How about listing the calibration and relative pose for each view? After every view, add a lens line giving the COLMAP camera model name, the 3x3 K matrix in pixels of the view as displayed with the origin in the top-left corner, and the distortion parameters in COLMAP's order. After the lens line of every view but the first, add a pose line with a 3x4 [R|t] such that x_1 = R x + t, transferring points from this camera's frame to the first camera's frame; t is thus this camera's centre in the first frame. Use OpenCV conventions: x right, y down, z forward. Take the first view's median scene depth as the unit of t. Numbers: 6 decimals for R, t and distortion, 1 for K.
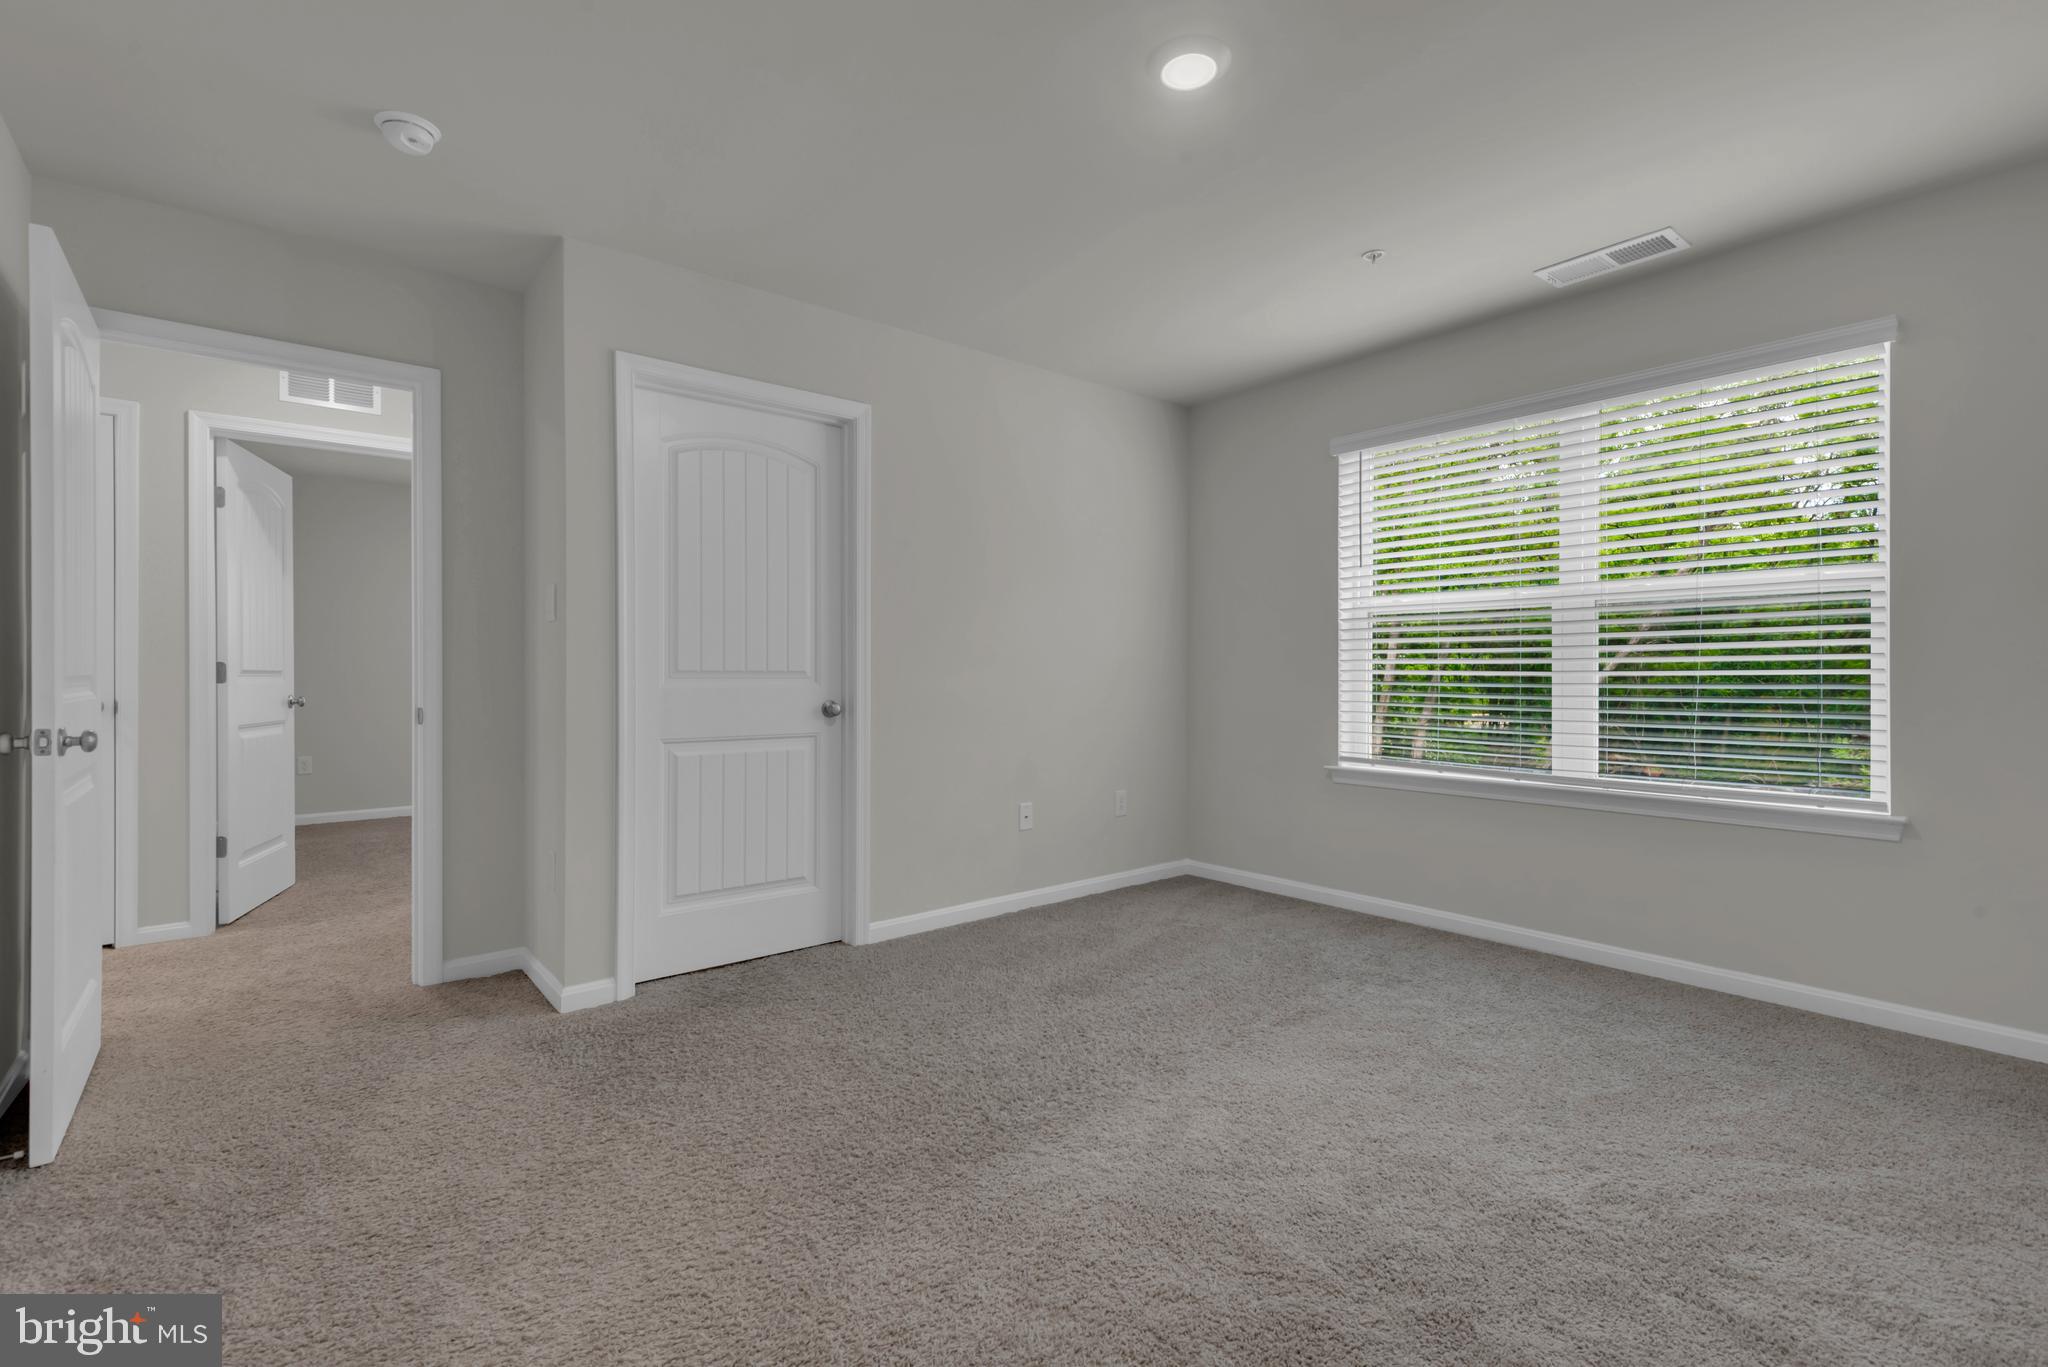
lens RADIAL K [[941.6, 0, 1020.0], [0, 941.6, 664.8], [0, 0, 1]] dist [-0.000098, -0.000291]
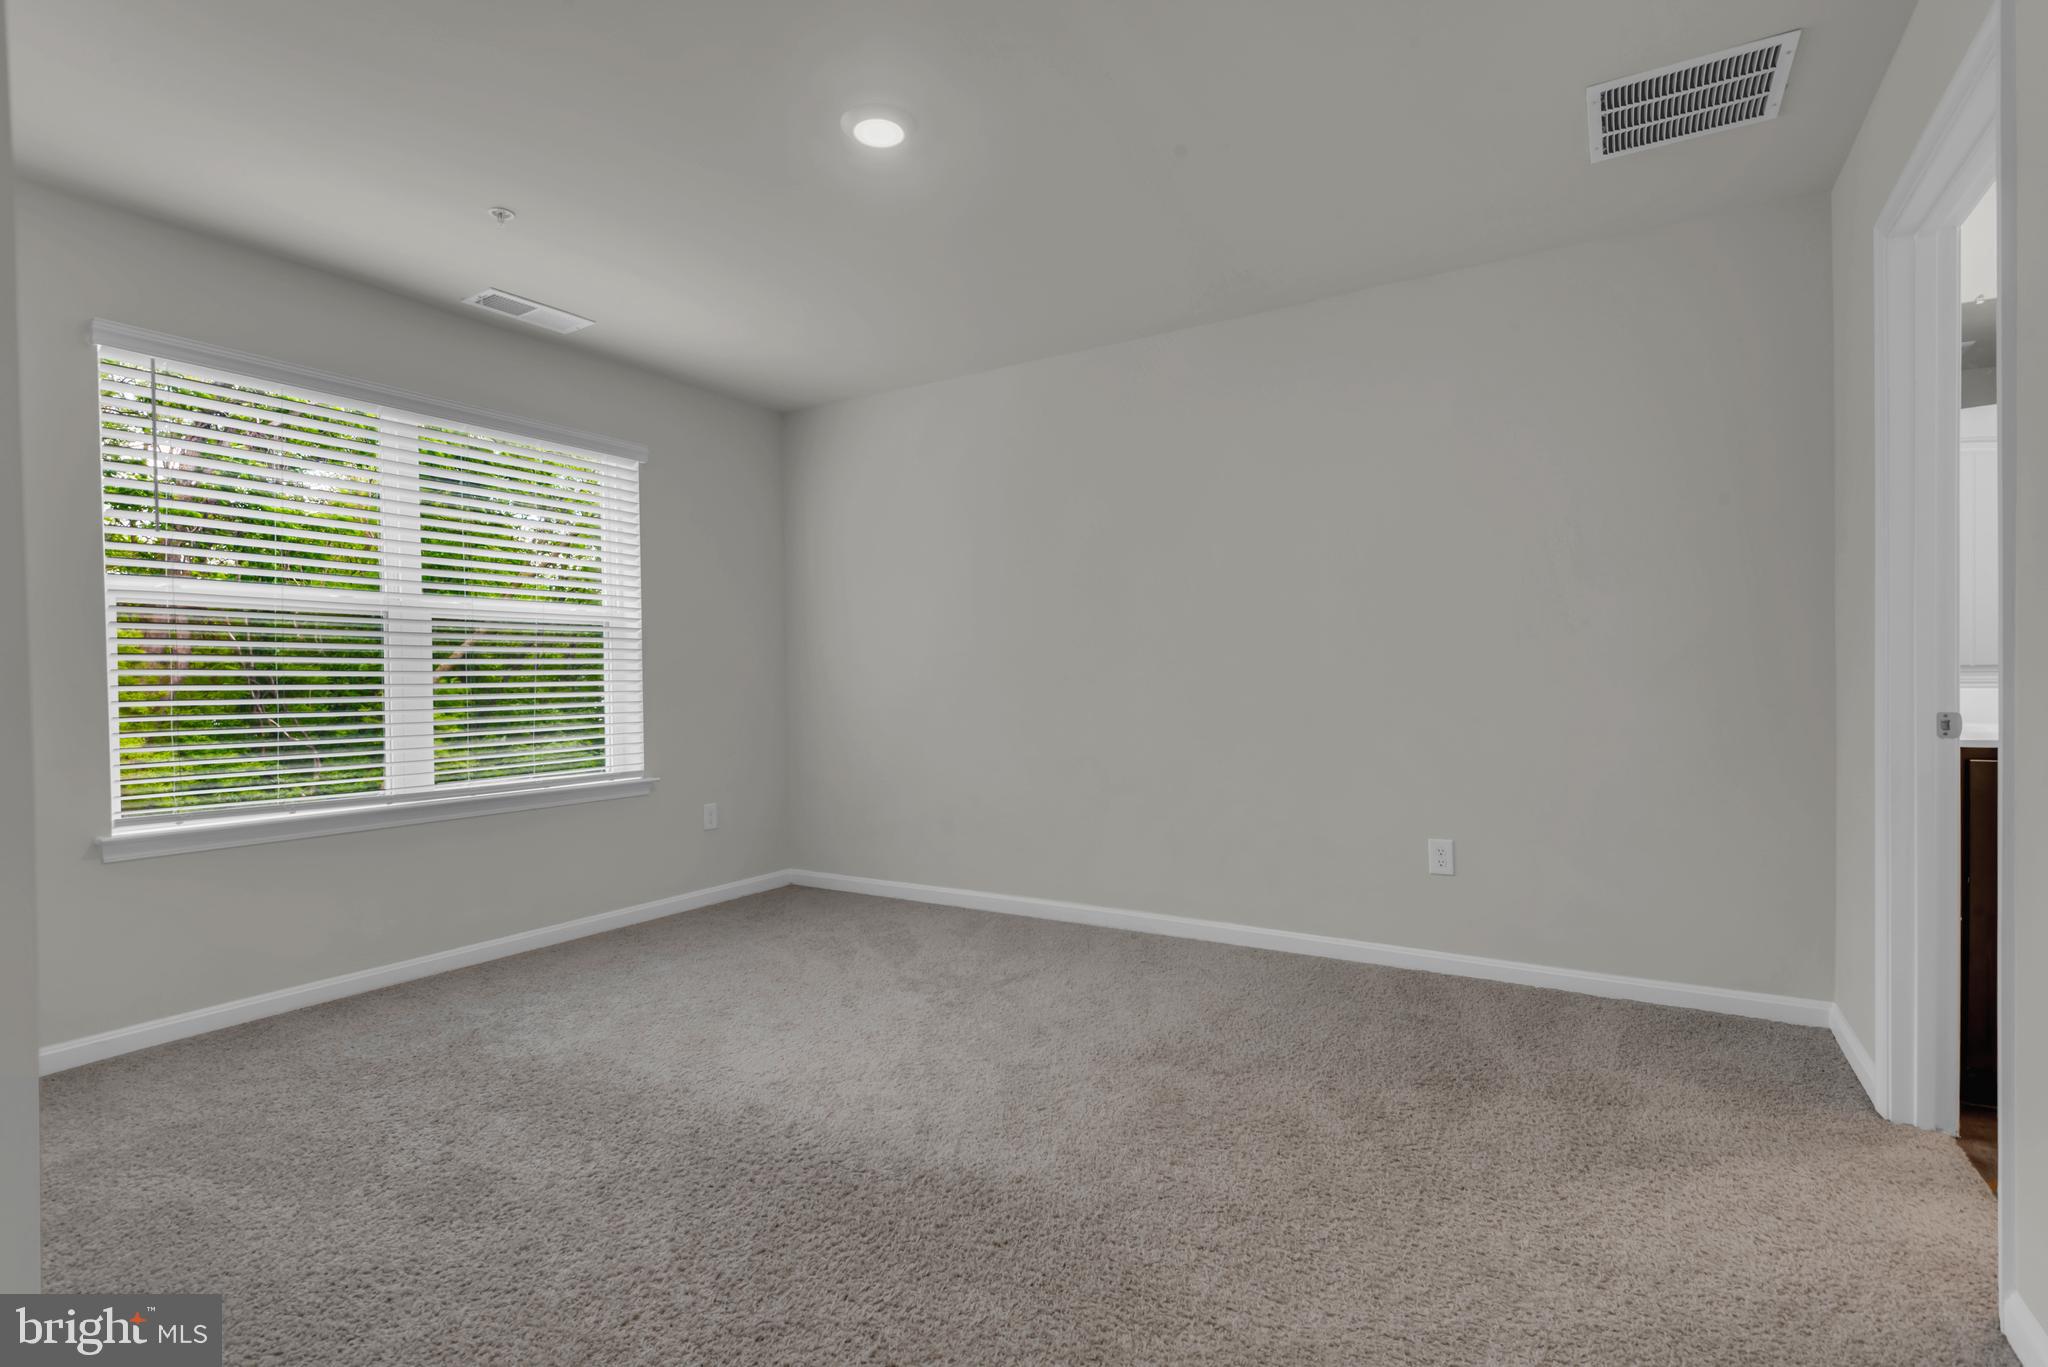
lens RADIAL K [[924.6, 0, 1059.0], [0, 924.6, 681.5], [0, 0, 1]] dist [0.008888, -0.000381]
pose [[-0.358928, 0.003378, 0.933359, -0.601922], [0.001640, 0.999994, -0.002988, 0.008811], [-0.933364, 0.000458, -0.358932, 0.790462]]
